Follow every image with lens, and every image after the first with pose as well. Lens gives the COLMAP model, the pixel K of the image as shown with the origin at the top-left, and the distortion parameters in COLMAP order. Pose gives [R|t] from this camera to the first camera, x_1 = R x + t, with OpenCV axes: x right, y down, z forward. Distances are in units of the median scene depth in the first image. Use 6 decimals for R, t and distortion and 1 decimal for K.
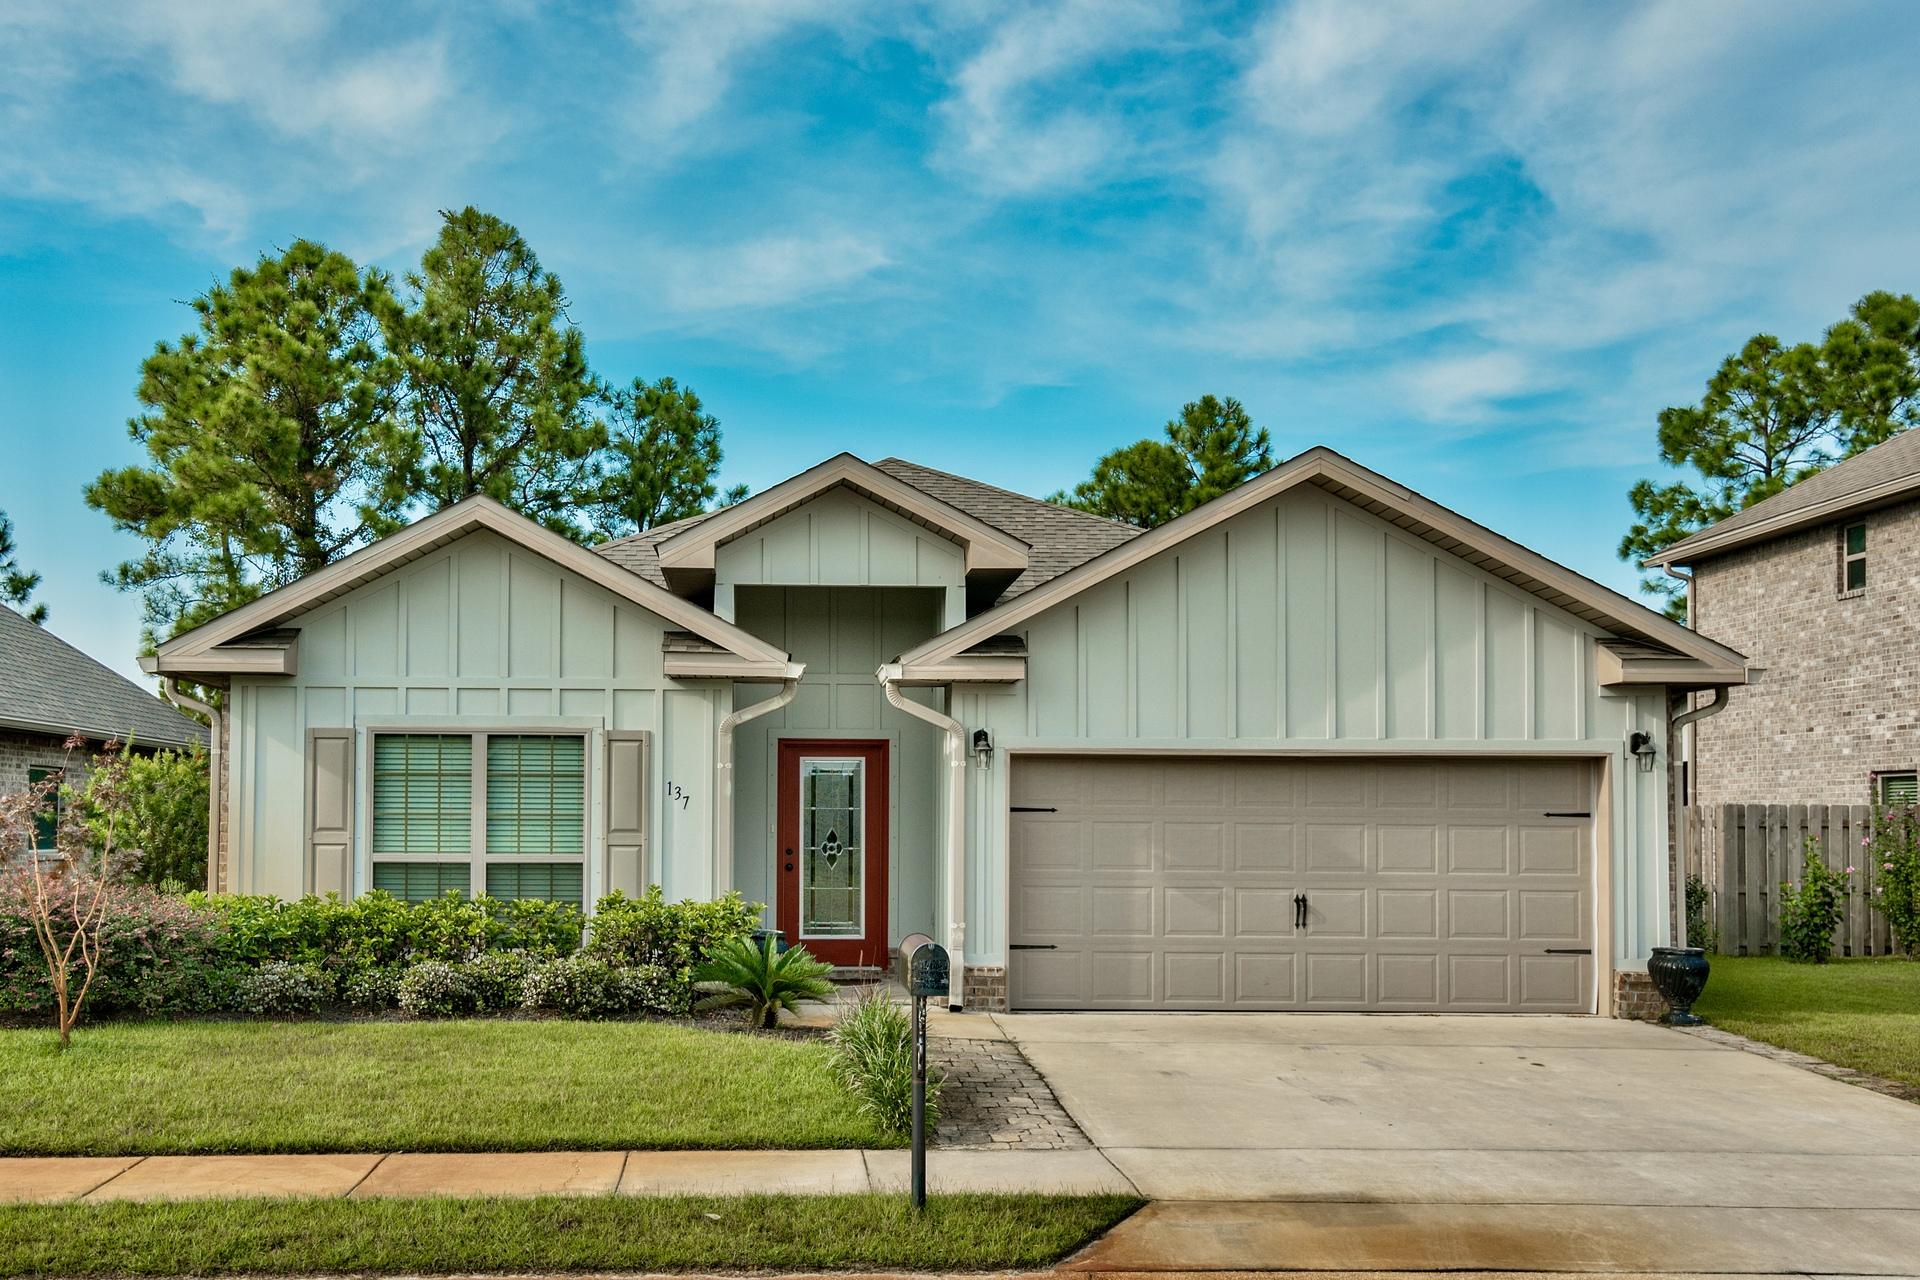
lens RADIAL K [[1674.7, 0, 960.5], [0, 1674.7, 653.9], [0, 0, 1]] dist [0.049090, -0.011293]
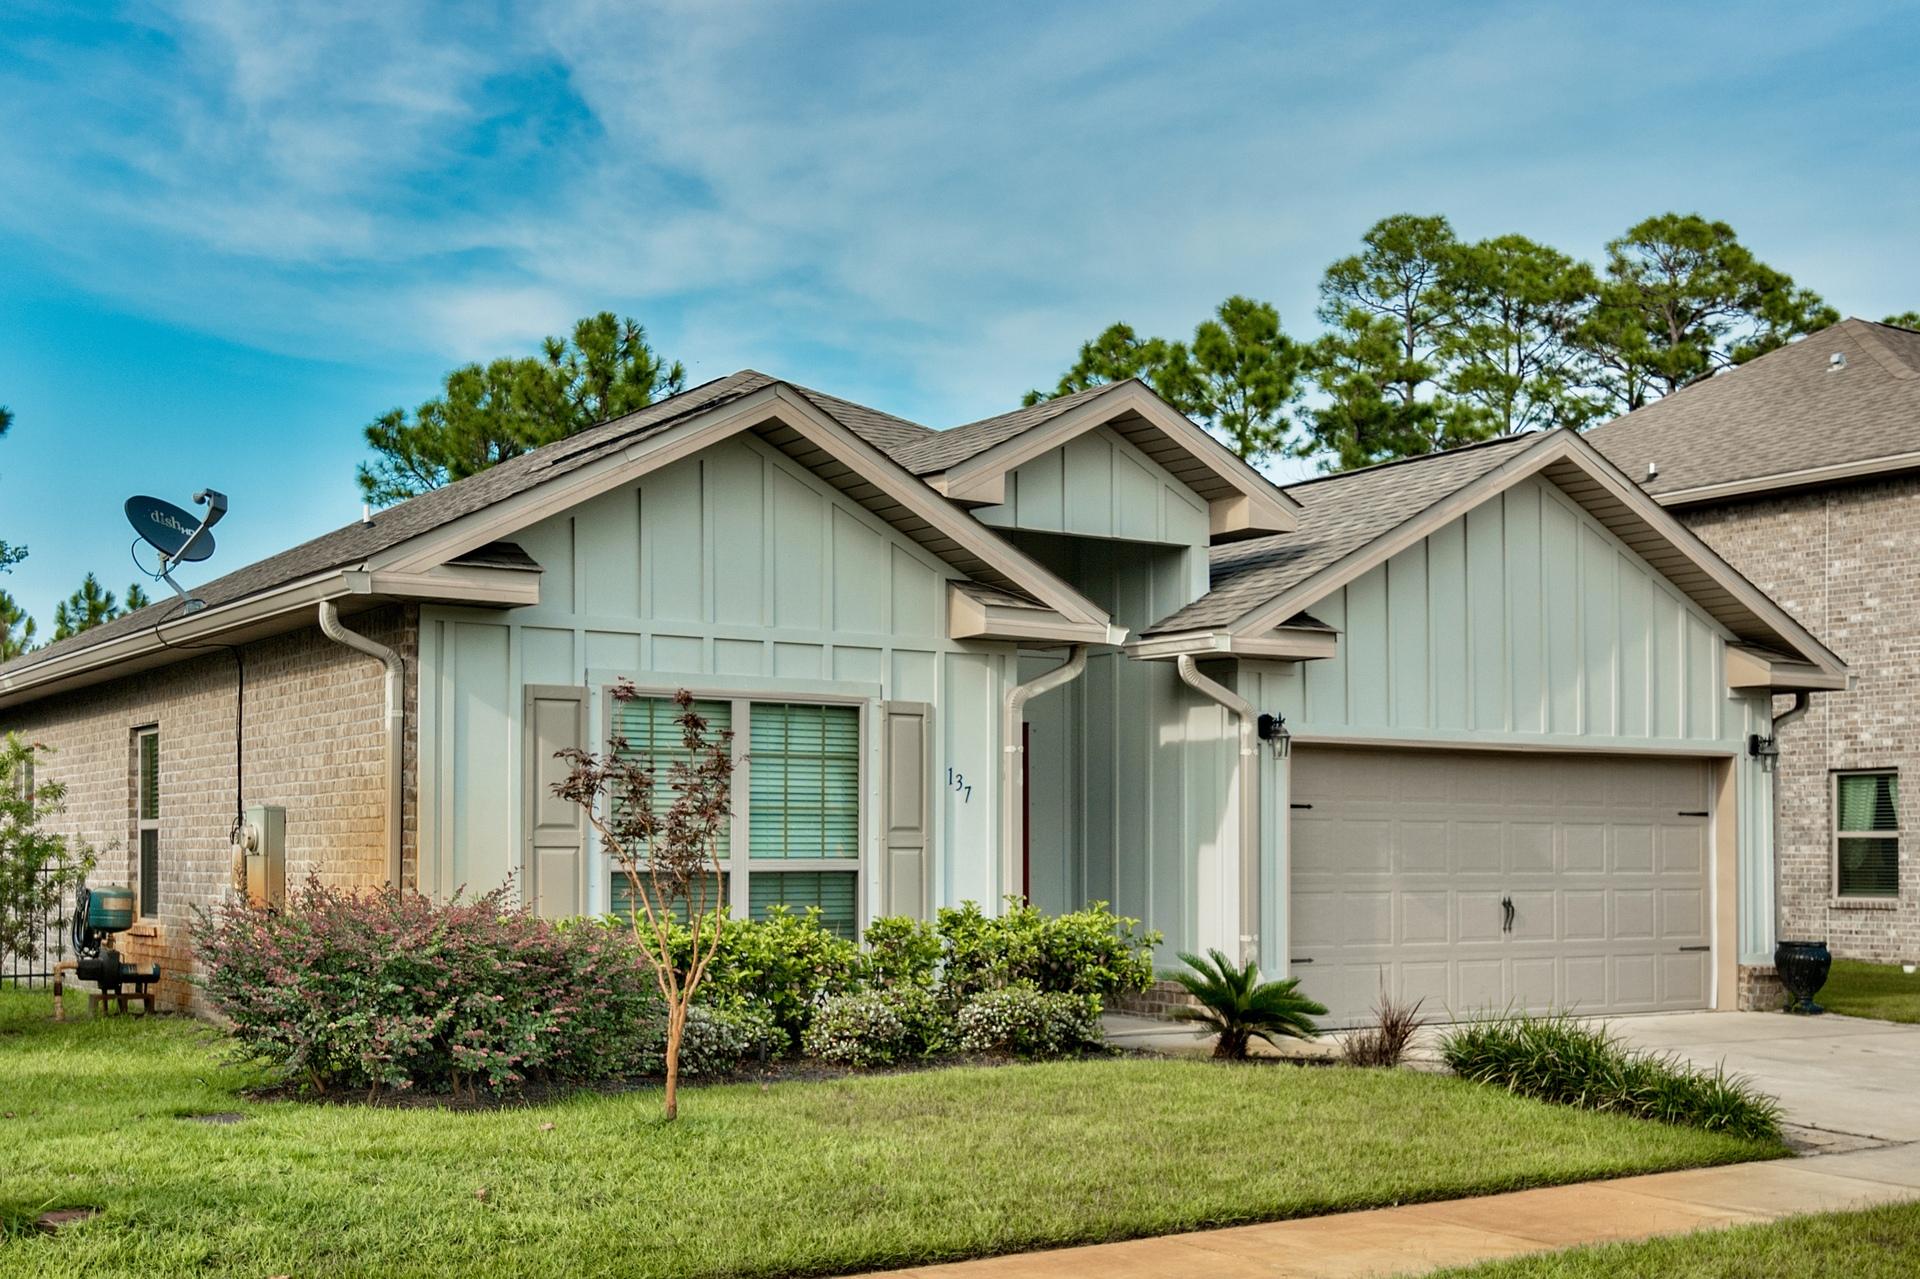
lens RADIAL K [[2044.8, 0, 958.6], [0, 2044.8, 640.1], [0, 0, 1]] dist [0.019074, 0.000000]
pose [[0.867309, 0.045781, 0.495660, -0.647119], [-0.046078, 0.998870, -0.011631, 0.026504], [-0.495633, -0.012751, 0.868439, 0.154057]]
